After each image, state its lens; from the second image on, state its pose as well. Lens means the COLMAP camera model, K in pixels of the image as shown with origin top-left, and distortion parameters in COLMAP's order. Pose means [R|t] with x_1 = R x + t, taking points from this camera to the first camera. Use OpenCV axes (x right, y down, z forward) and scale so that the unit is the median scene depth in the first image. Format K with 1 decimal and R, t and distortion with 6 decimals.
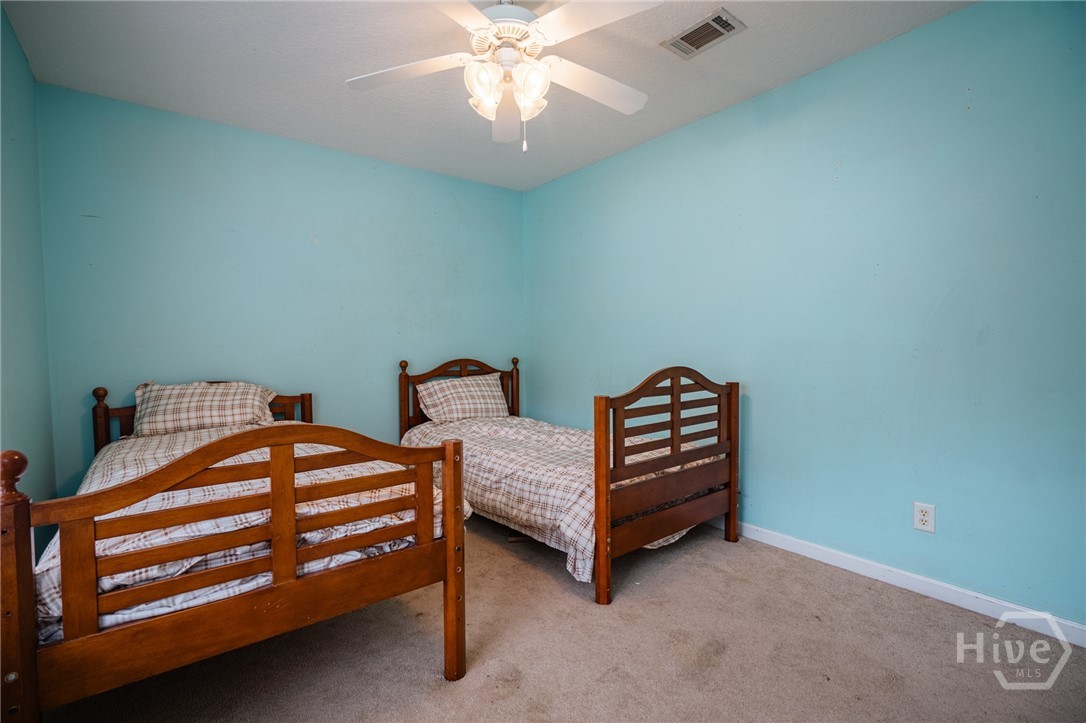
lens RADIAL K [[500.1, 0, 541.0], [0, 500.1, 355.2], [0, 0, 1]] dist [-0.006970, 0.003437]
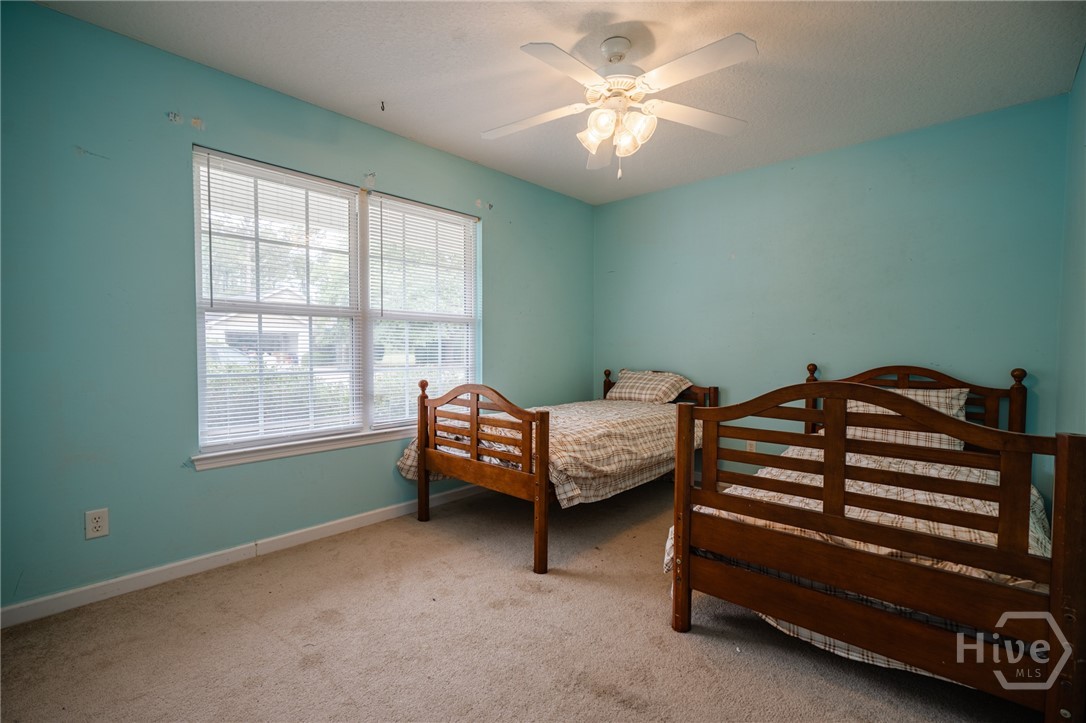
lens RADIAL K [[500.1, 0, 539.2], [0, 500.1, 365.1], [0, 0, 1]] dist [-0.006970, 0.003437]
pose [[0.145492, 0.043165, -0.988417, 0.839877], [-0.027574, 0.998837, 0.039561, -0.014253], [0.988975, 0.021499, 0.146513, 0.516297]]
